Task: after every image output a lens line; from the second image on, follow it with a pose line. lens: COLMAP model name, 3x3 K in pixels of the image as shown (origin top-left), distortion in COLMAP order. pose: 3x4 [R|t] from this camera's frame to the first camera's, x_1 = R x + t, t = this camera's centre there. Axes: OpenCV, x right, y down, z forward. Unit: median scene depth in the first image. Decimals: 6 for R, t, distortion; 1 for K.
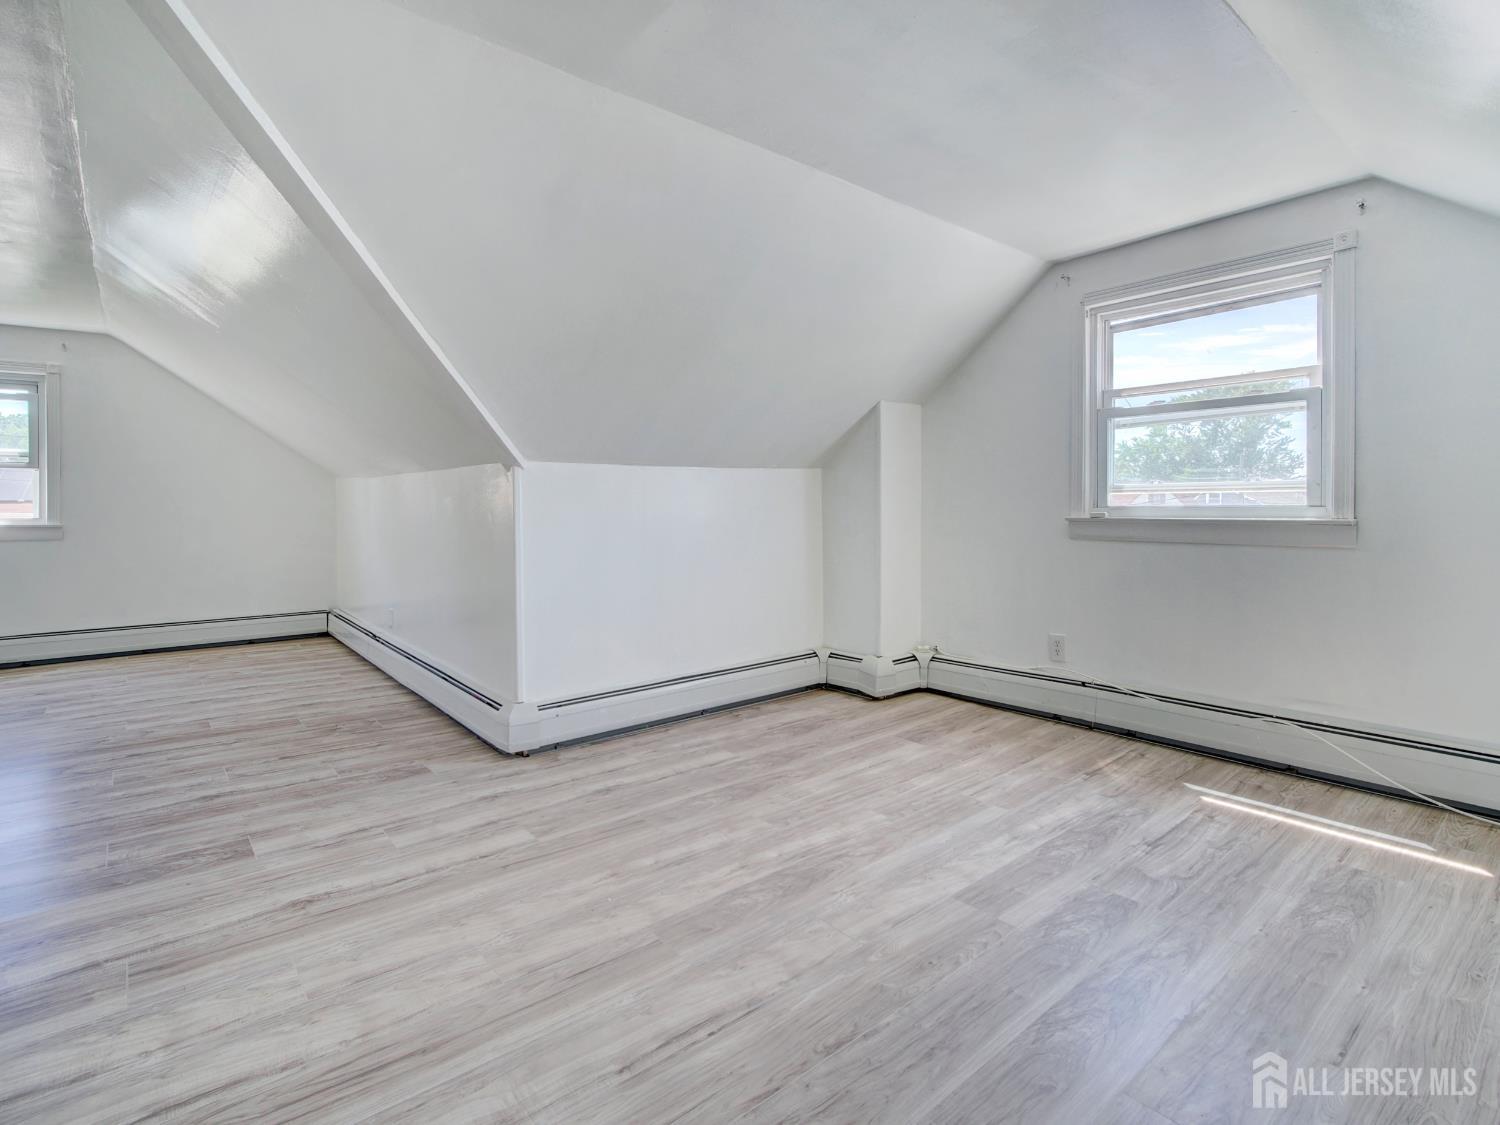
lens RADIAL K [[746.4, 0, 718.2], [0, 746.4, 526.8], [0, 0, 1]] dist [-0.010820, -0.002598]
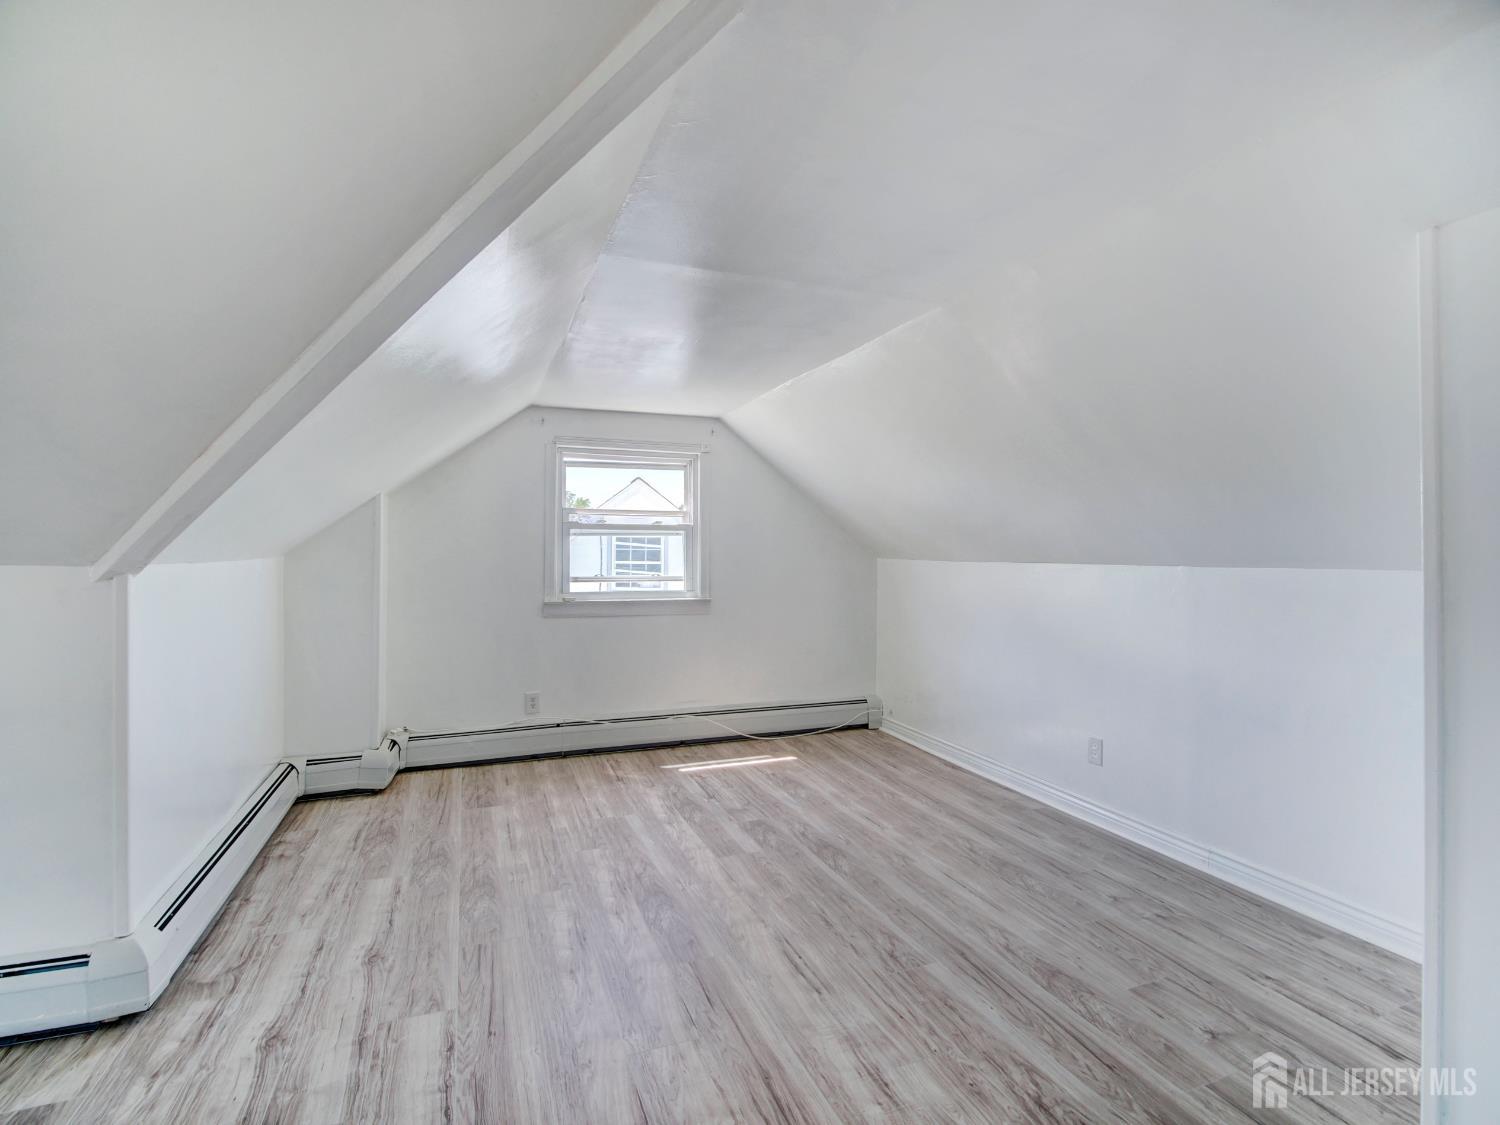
lens RADIAL K [[746.4, 0, 747.4], [0, 746.4, 558.1], [0, 0, 1]] dist [-0.010820, -0.002598]
pose [[0.291578, -0.000229, 0.956547, -0.934953], [0.021507, 0.999749, -0.006316, -0.099696], [-0.956305, 0.022415, 0.291510, 0.370127]]
